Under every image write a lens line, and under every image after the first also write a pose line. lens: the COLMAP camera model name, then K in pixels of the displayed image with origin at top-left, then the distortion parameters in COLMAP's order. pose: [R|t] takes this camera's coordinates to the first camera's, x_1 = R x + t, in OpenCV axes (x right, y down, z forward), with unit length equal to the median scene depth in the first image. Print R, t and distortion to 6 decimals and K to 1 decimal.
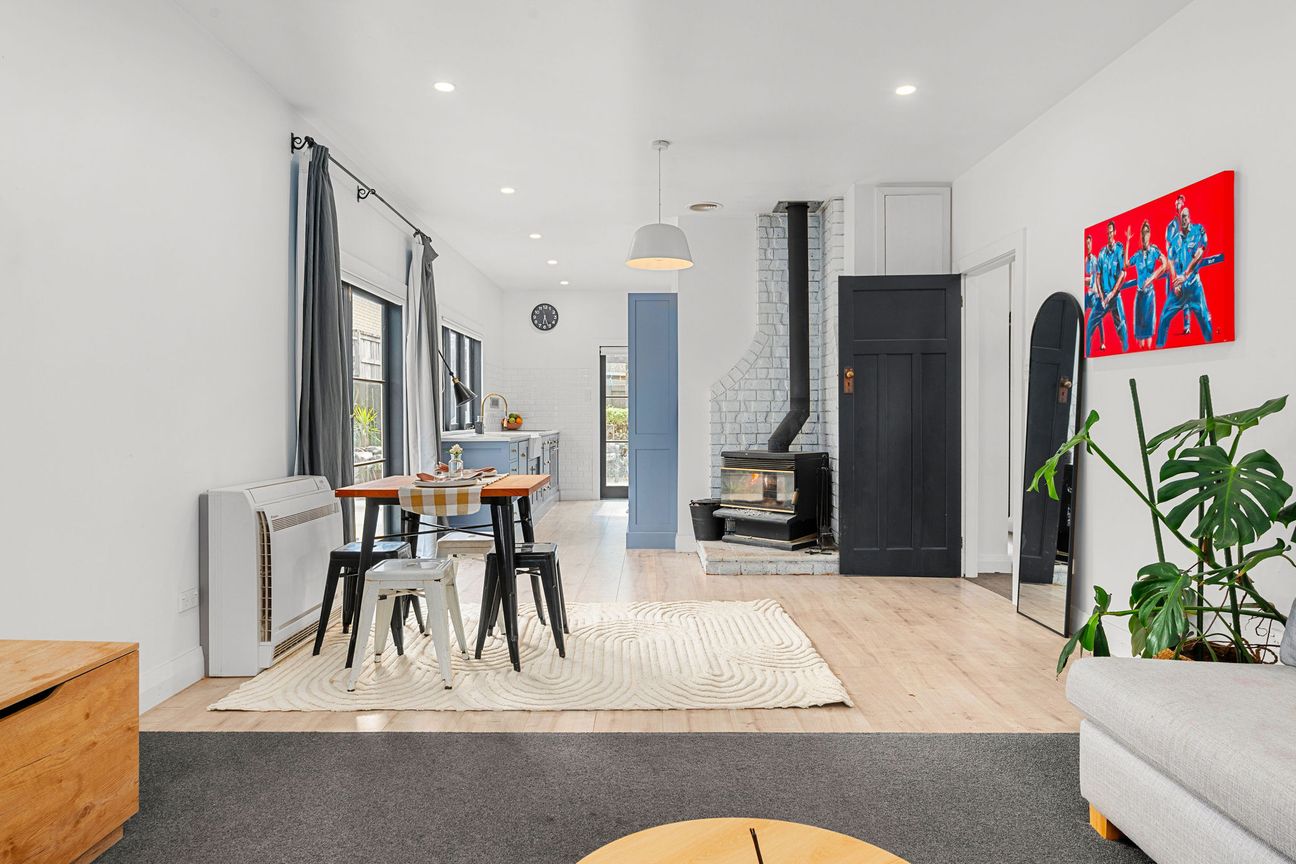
lens RADIAL K [[807.4, 0, 648.8], [0, 807.4, 420.0], [0, 0, 1]] dist [0.002693, 0.001600]
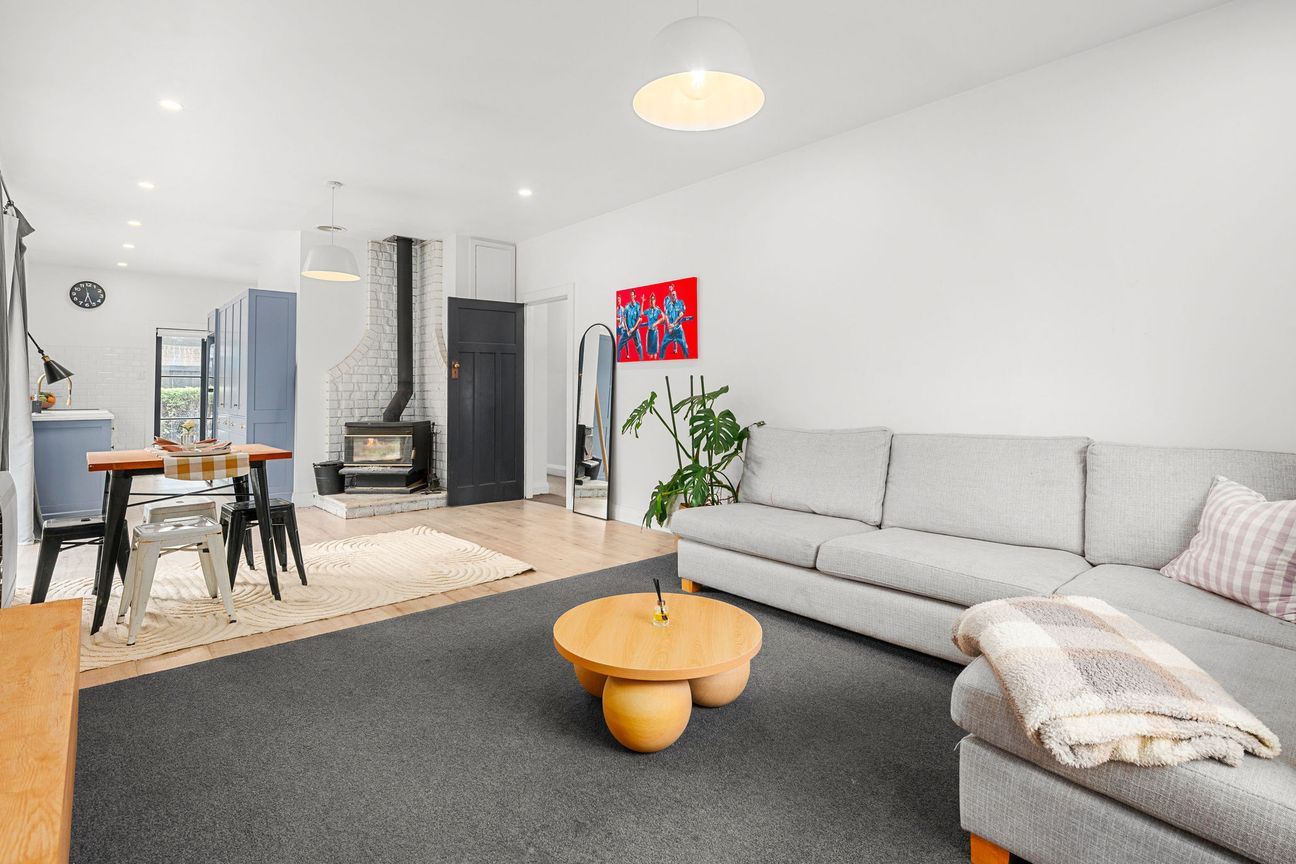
lens RADIAL K [[638.9, 0, 649.1], [0, 638.9, 374.5], [0, 0, 1]] dist [-0.000765, 0.000166]
pose [[0.743484, 0.020306, 0.668446, -0.261821], [0.003750, 0.999397, -0.034530, 0.000014], [-0.668744, 0.028180, 0.742959, -0.078003]]
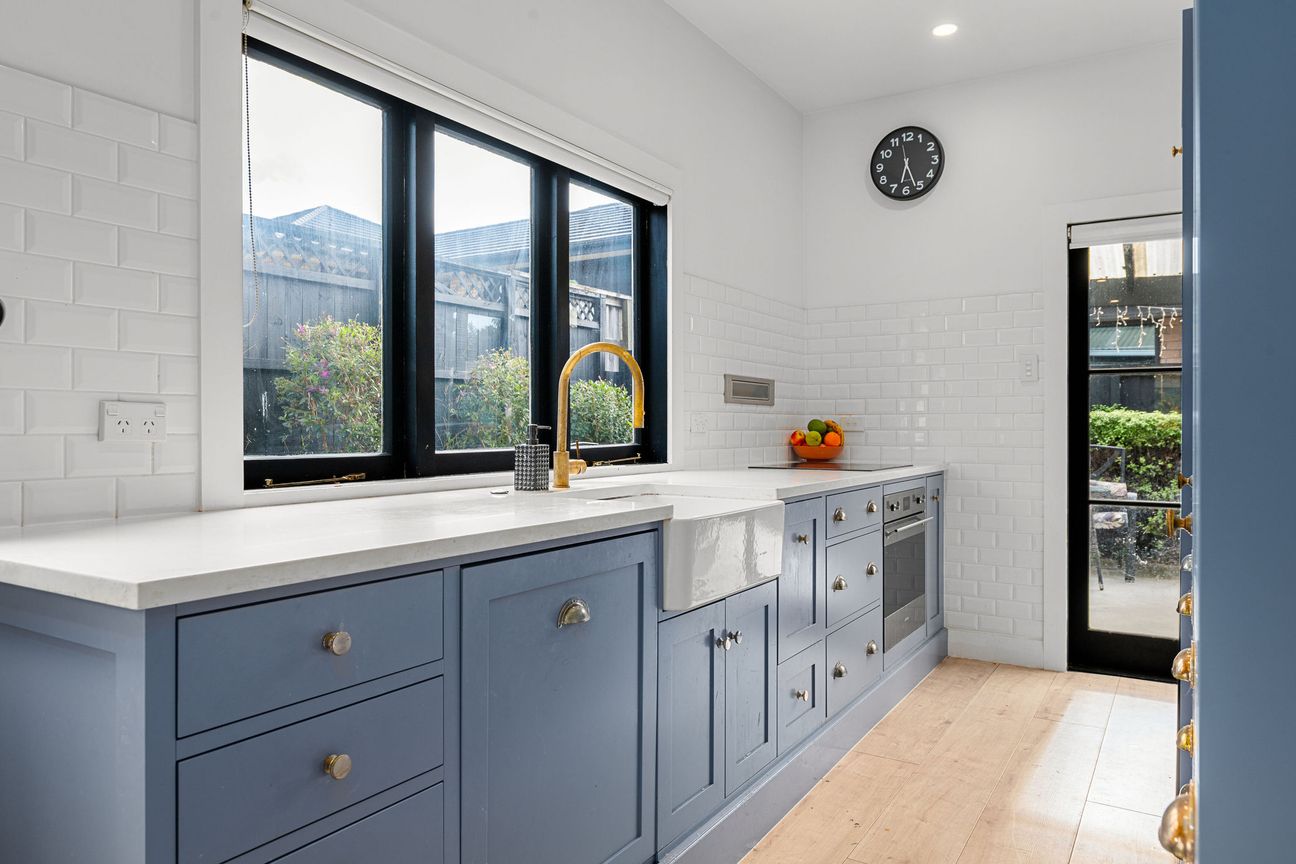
lens RADIAL K [[873.4, 0, 648.0], [0, 873.4, 432.0], [0, 0, 1]] dist [-0.001170, -0.000185]
pose [[0.846885, 0.002161, -0.531772, -0.027010], [-0.005673, 0.999972, -0.004970, 0.000238], [0.531746, 0.007226, 0.846873, 1.121527]]
